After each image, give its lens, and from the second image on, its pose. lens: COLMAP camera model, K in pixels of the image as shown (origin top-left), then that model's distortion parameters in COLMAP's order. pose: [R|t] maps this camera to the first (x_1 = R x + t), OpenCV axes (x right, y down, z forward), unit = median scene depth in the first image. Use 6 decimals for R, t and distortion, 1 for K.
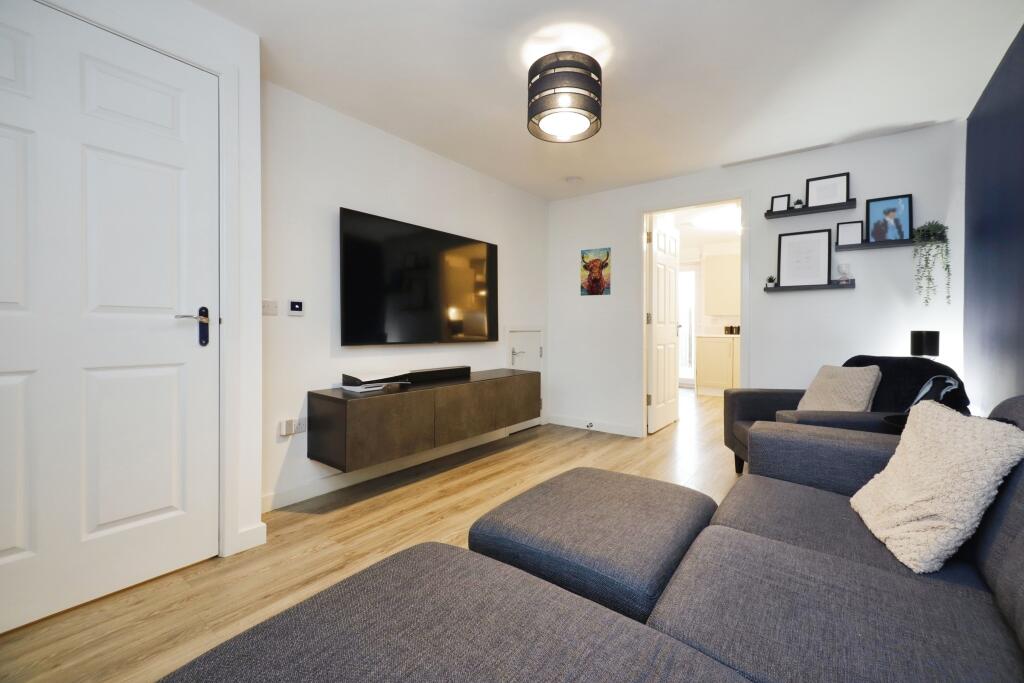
lens RADIAL K [[441.3, 0, 512.0], [0, 441.3, 341.5], [0, 0, 1]] dist [0.000920, 0.000115]
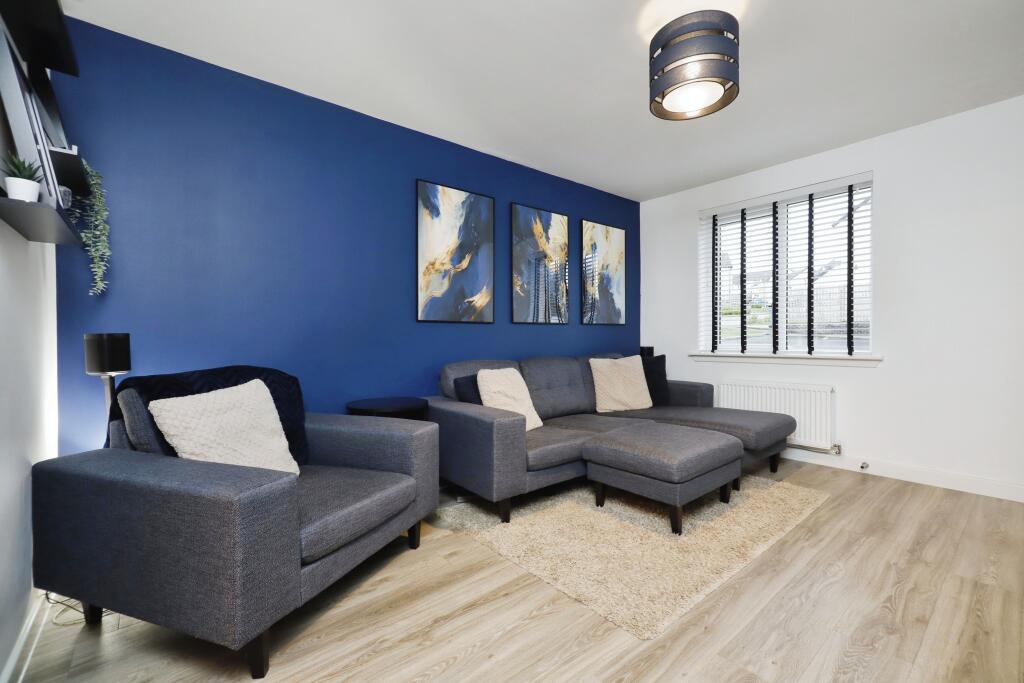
lens RADIAL K [[441.3, 0, 512.0], [0, 441.3, 341.5], [0, 0, 1]] dist [0.000920, 0.000115]
pose [[-0.970700, -0.013570, 0.239912, 0.287196], [-0.003184, 0.999043, 0.043625, -0.057565], [-0.240275, 0.041583, -0.969814, 2.002129]]
